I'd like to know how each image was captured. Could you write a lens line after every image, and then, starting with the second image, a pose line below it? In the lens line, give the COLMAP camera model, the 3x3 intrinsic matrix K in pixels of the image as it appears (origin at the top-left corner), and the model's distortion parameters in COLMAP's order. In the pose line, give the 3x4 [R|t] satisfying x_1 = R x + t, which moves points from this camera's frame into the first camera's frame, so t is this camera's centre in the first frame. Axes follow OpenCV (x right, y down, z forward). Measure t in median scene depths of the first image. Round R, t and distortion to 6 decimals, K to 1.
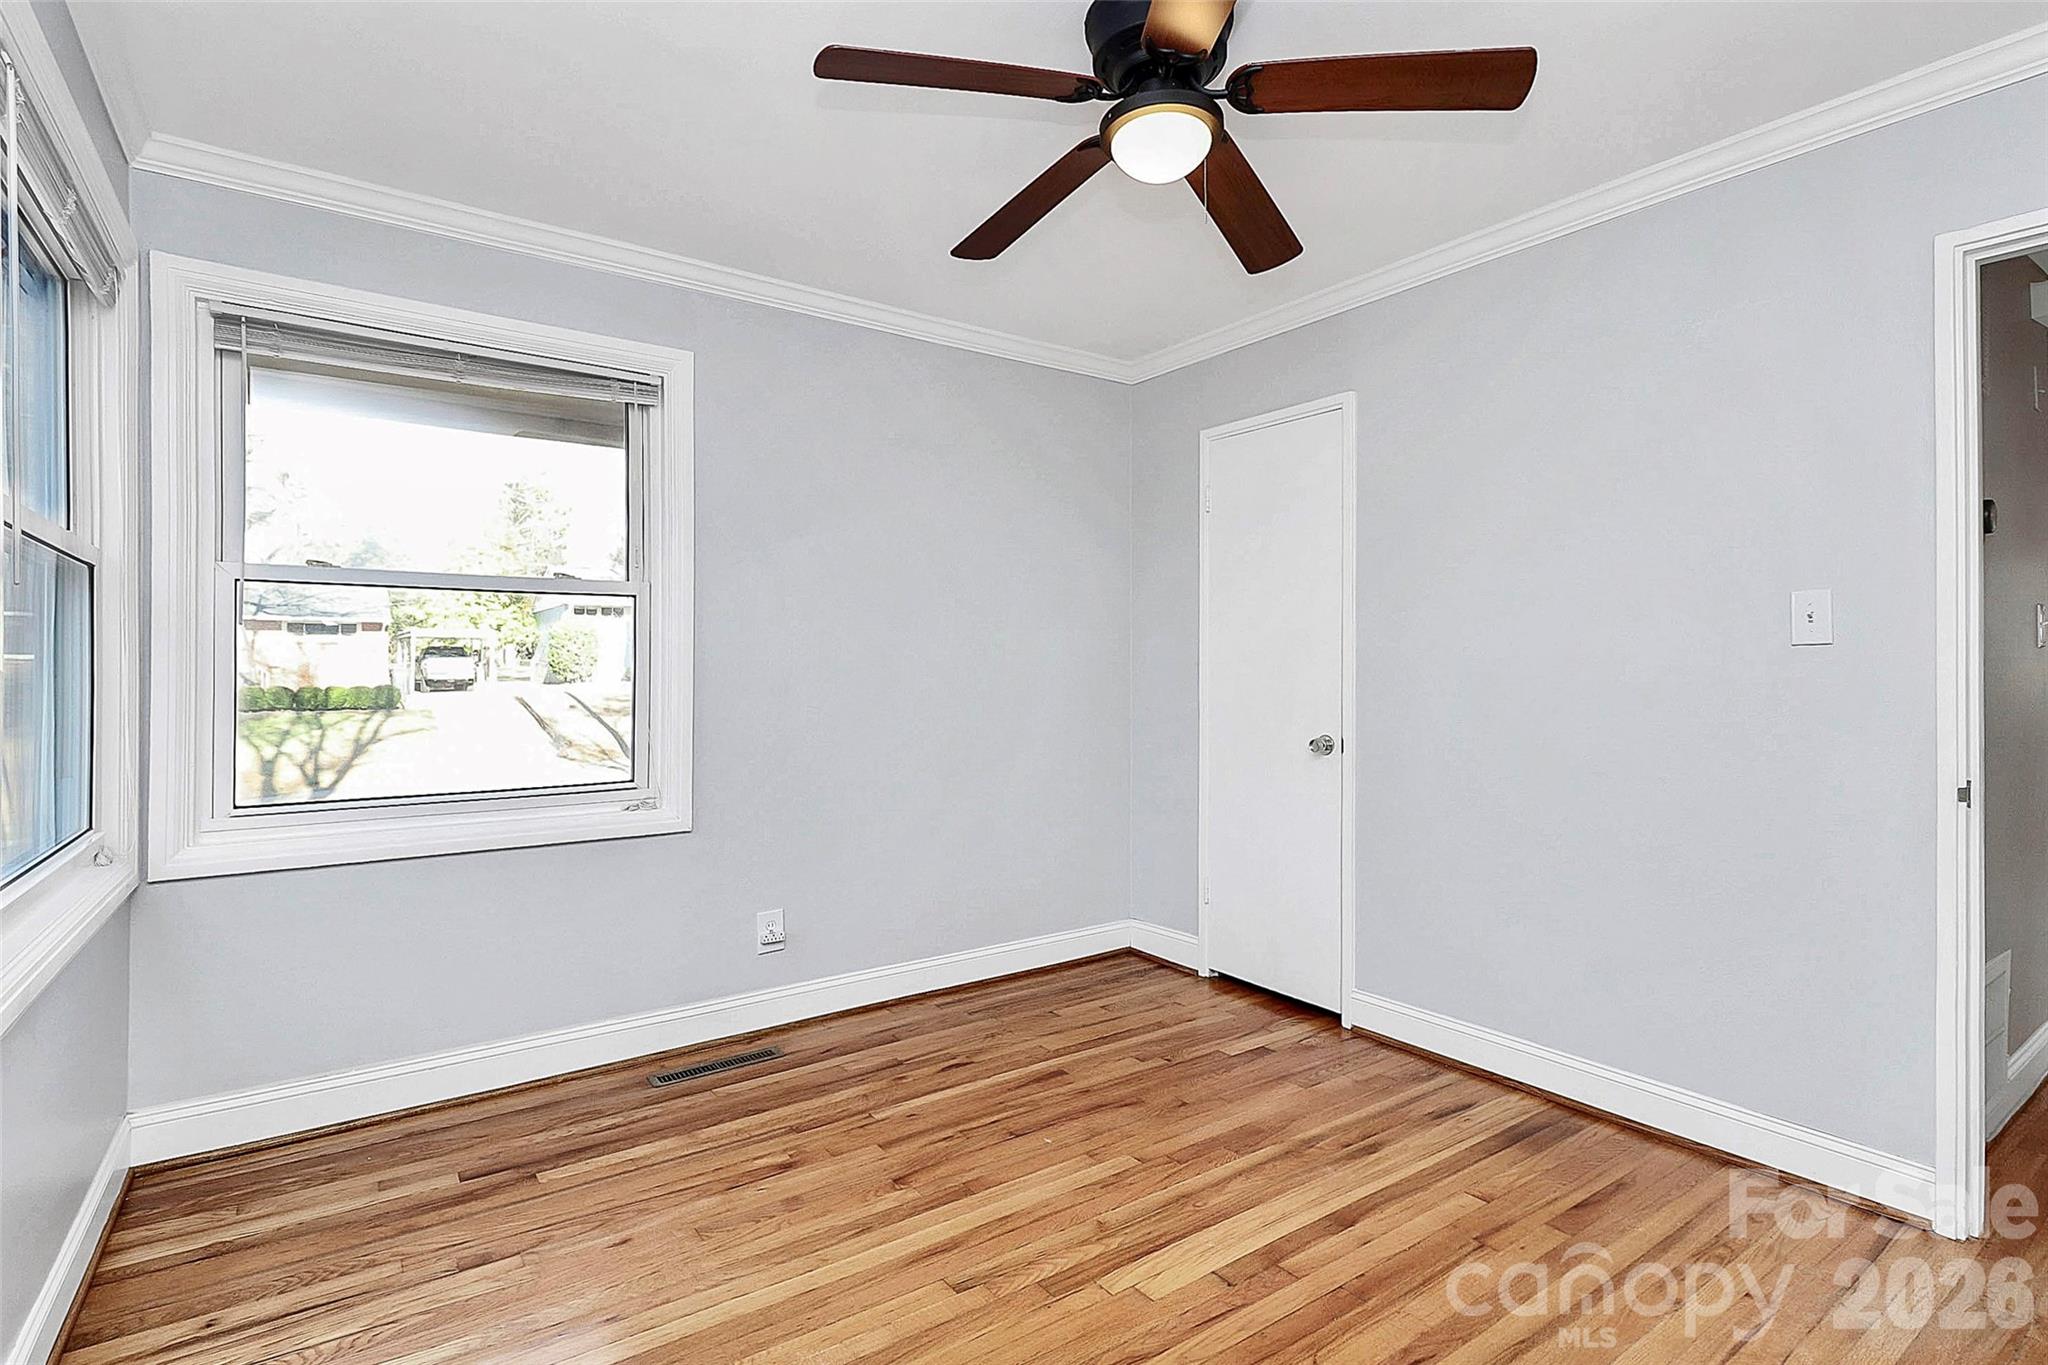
lens RADIAL K [[991.5, 0, 1024.2], [0, 991.5, 676.4], [0, 0, 1]] dist [0.014570, -0.011814]
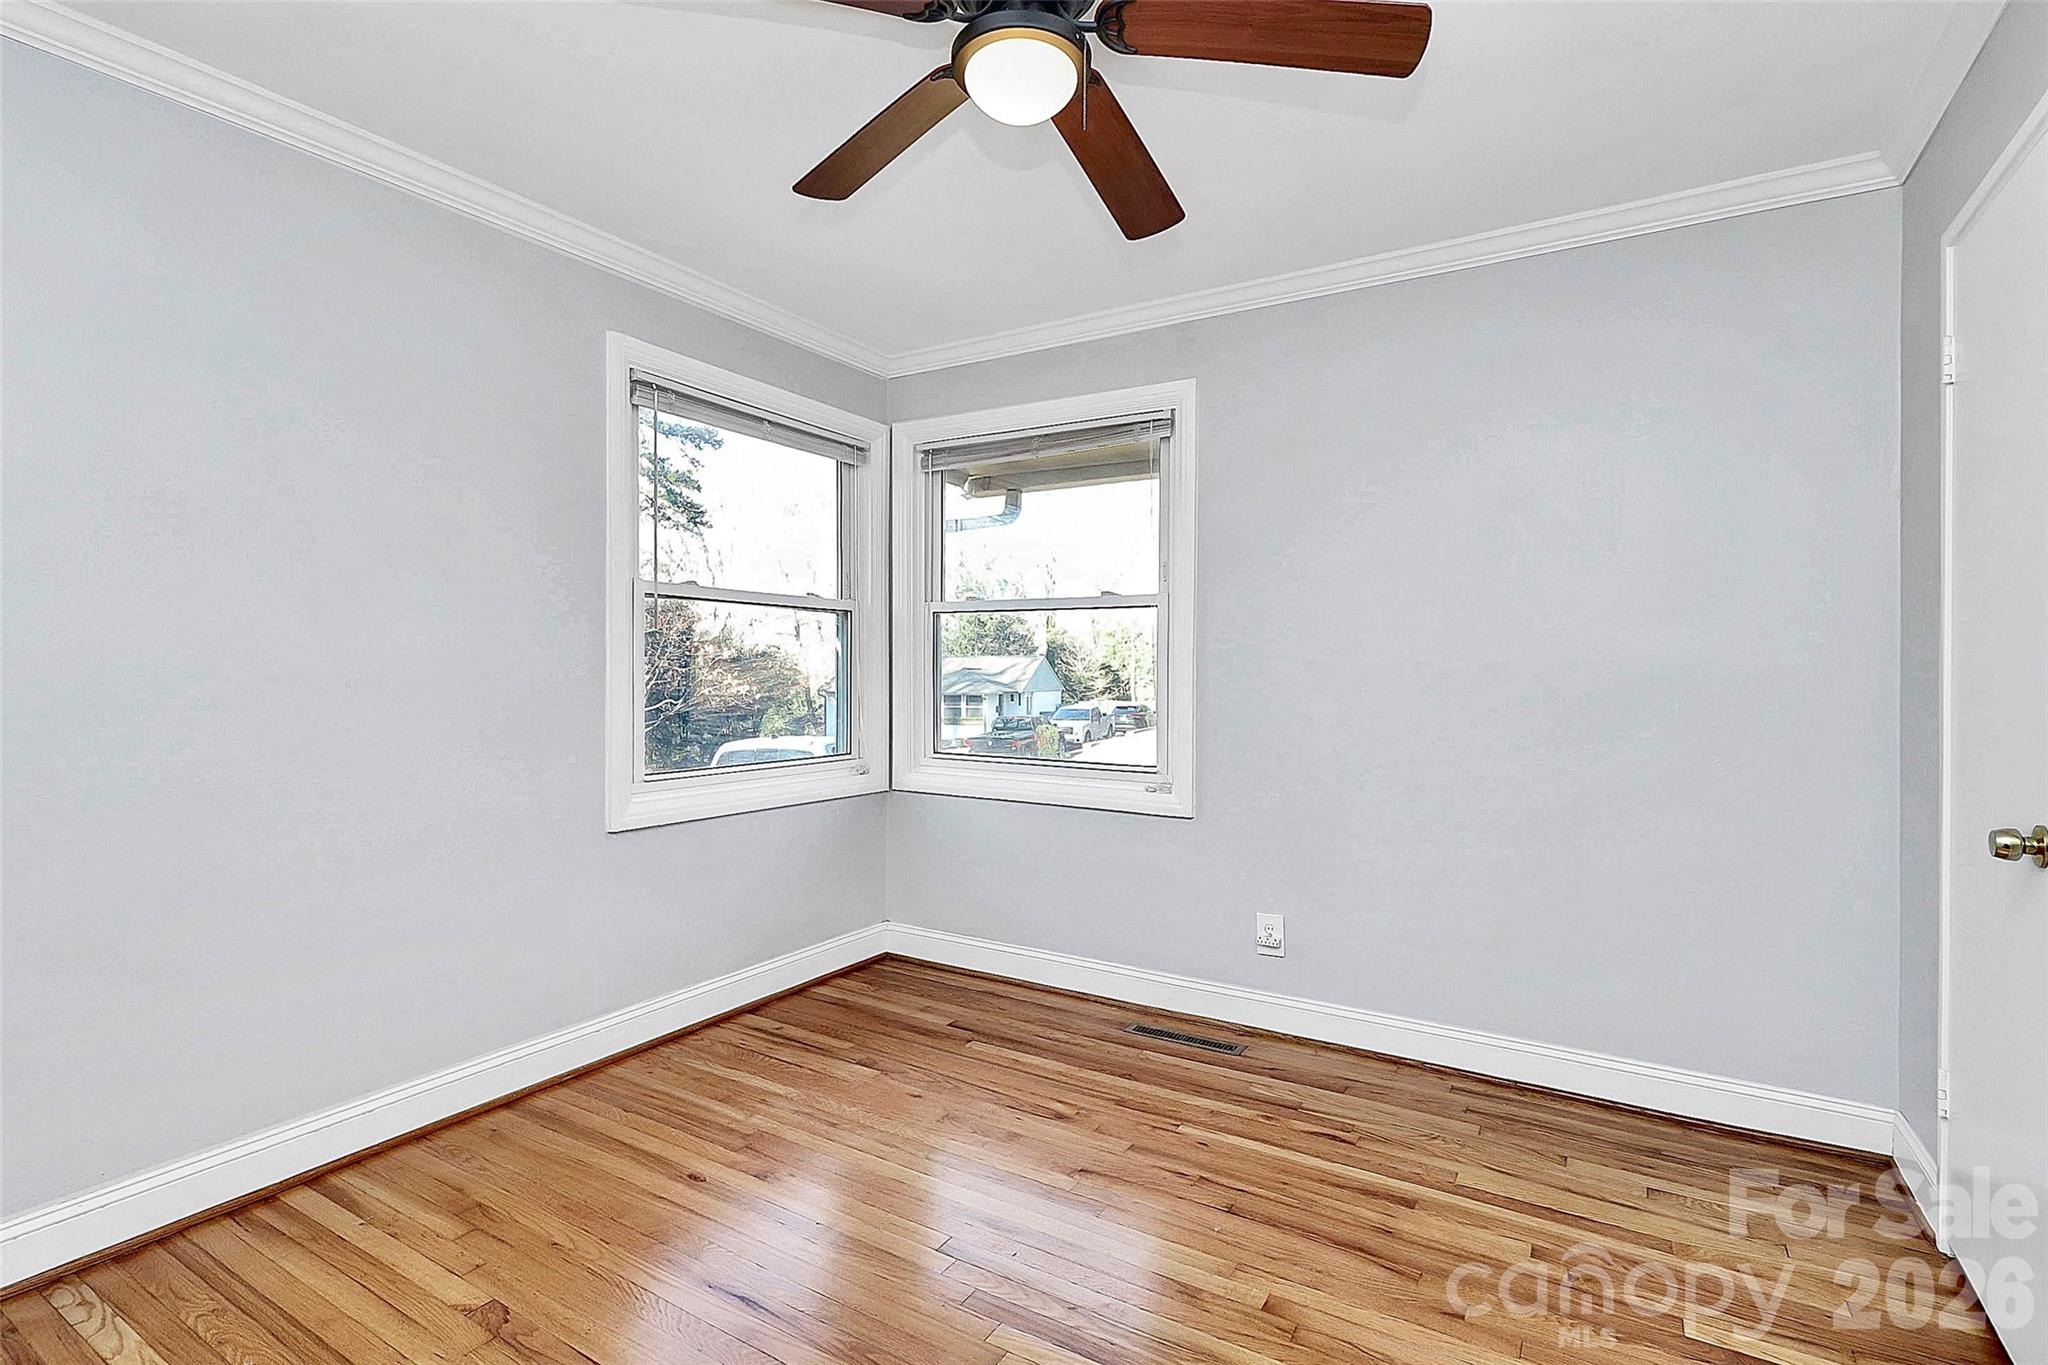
lens RADIAL K [[991.5, 0, 1042.5], [0, 991.5, 674.1], [0, 0, 1]] dist [0.014570, -0.011814]
pose [[0.391706, 0.010572, -0.920030, 0.670655], [-0.014919, 0.999876, 0.005138, -0.006128], [0.919970, 0.011713, 0.391815, 0.471958]]
